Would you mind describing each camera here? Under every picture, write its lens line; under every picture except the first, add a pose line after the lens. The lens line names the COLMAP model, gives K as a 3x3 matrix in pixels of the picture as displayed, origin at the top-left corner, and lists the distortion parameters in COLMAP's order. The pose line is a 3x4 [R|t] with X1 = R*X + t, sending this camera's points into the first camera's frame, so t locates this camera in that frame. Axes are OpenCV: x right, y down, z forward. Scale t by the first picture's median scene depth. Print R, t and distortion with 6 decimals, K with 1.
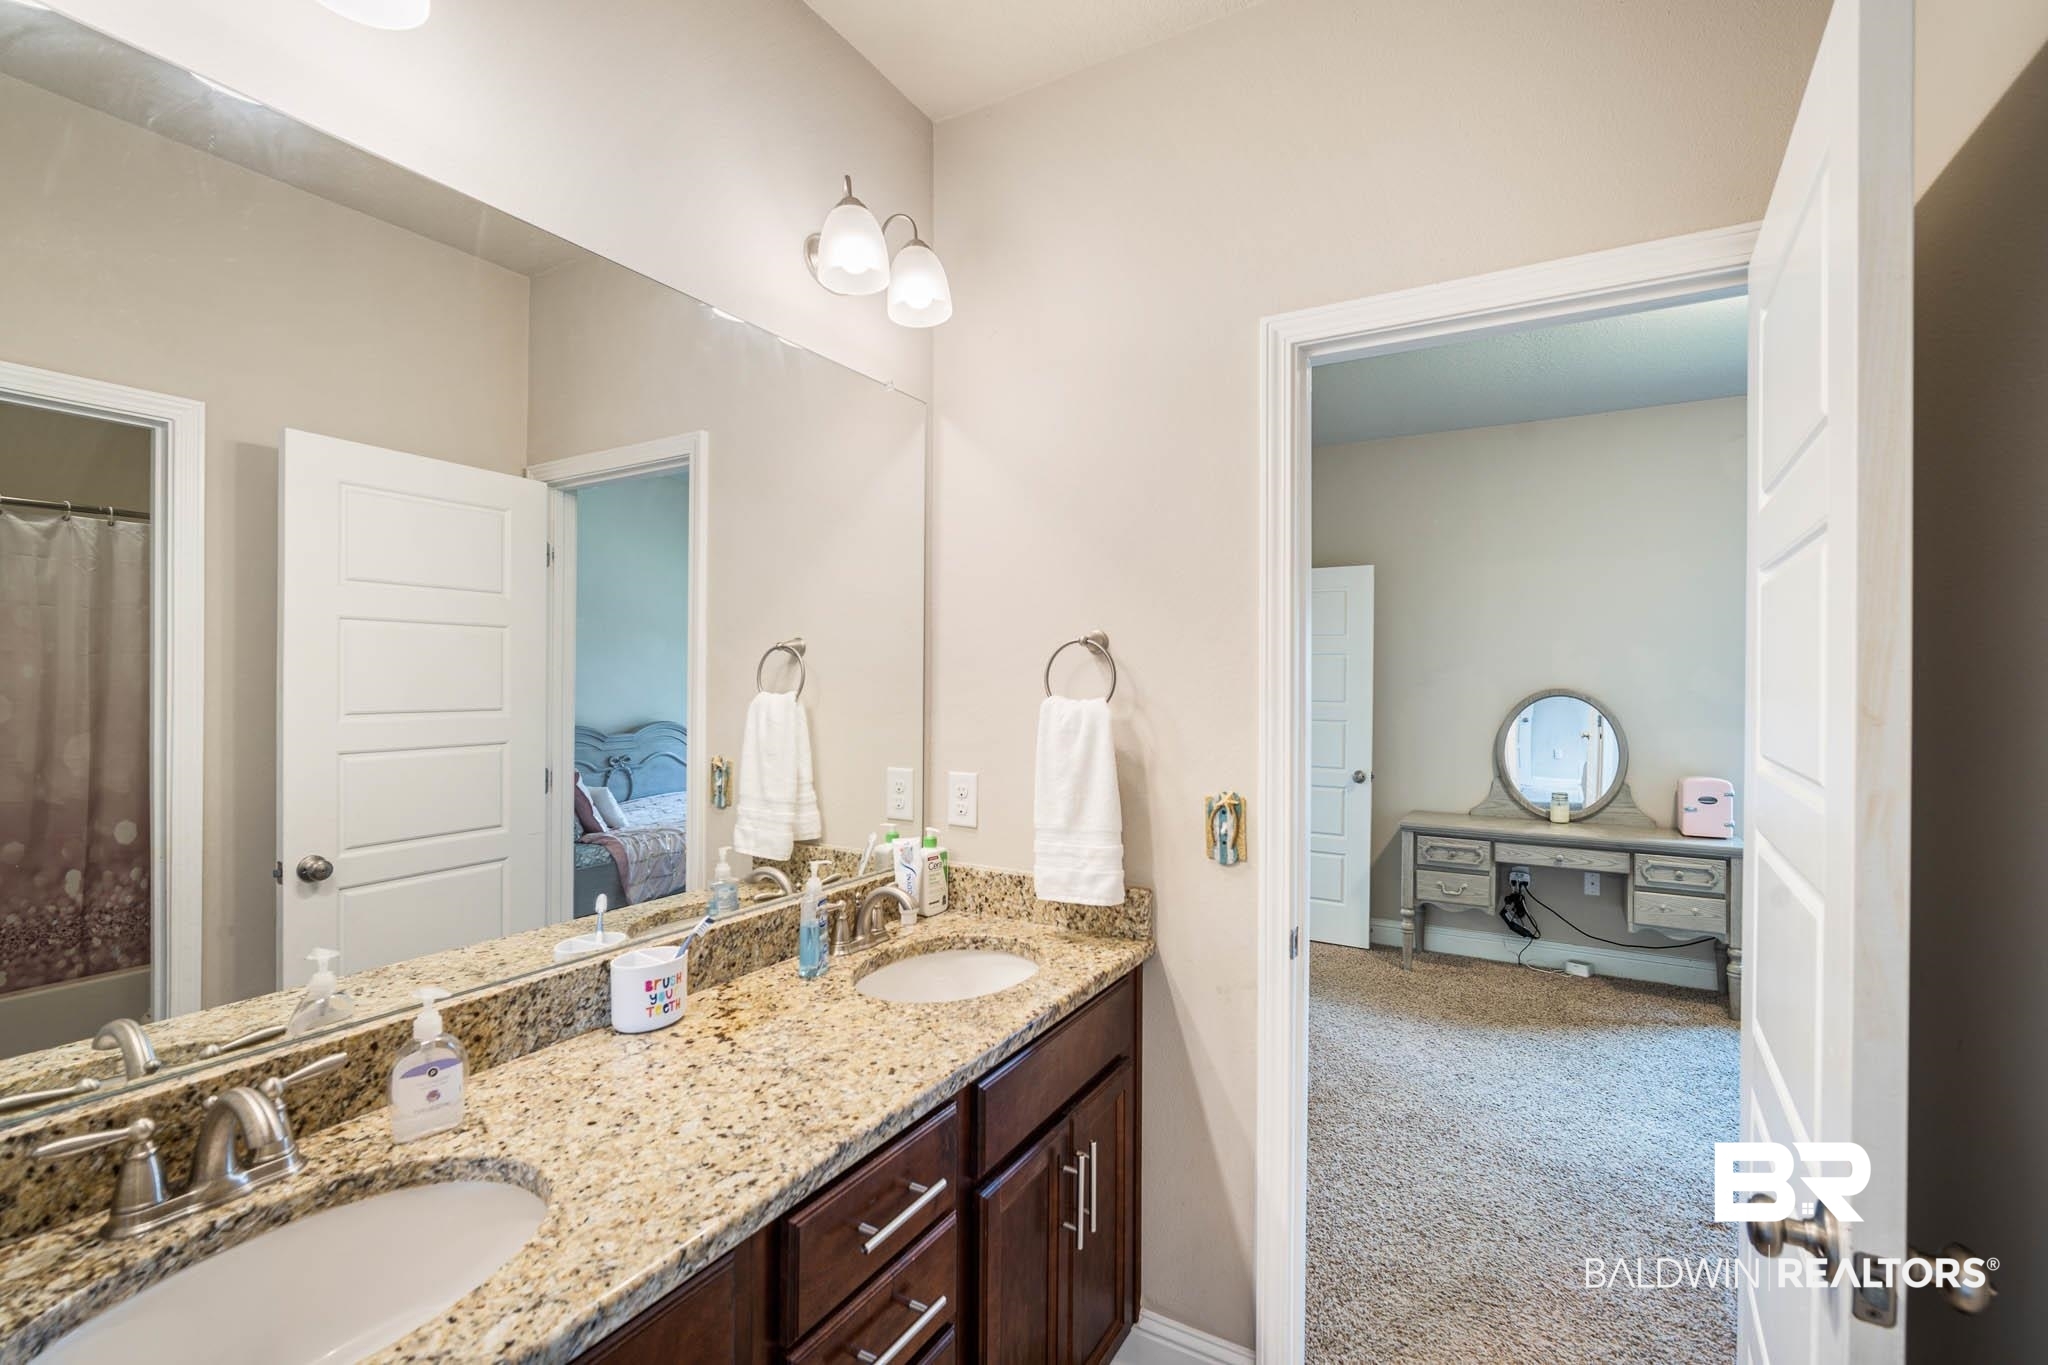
lens RADIAL K [[900.1, 0, 1022.0], [0, 900.1, 696.4], [0, 0, 1]] dist [-0.002734, 0.000594]
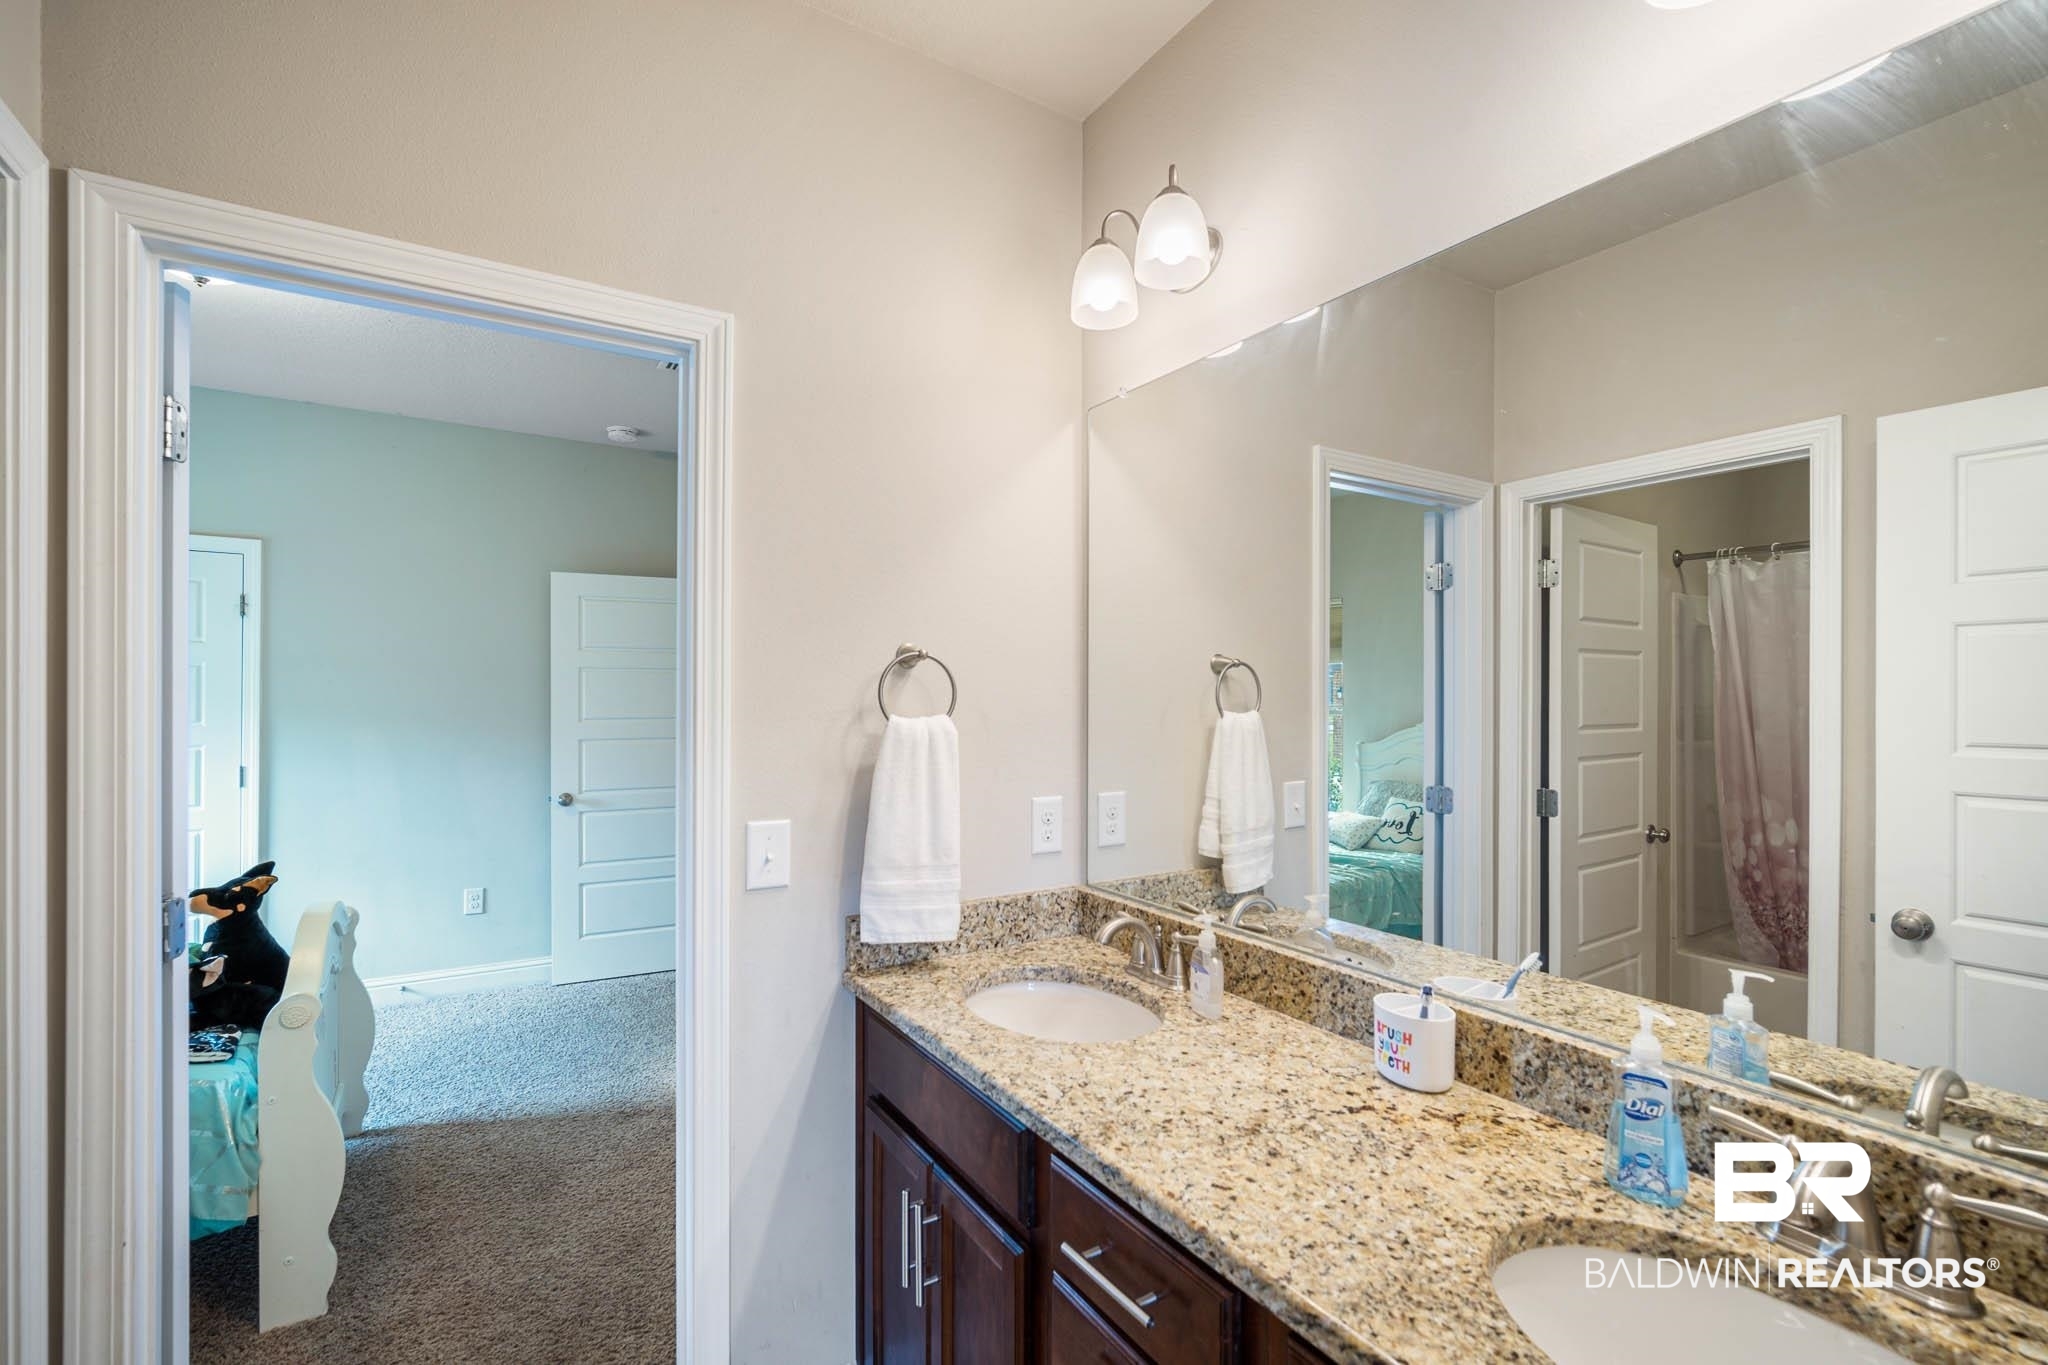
lens RADIAL K [[900.1, 0, 1022.0], [0, 900.1, 696.4], [0, 0, 1]] dist [-0.002734, 0.000594]
pose [[-0.470517, -0.003318, -0.882385, 0.631718], [-0.017620, 0.999829, 0.005635, -0.024671], [0.882215, 0.018199, -0.470495, 1.172837]]
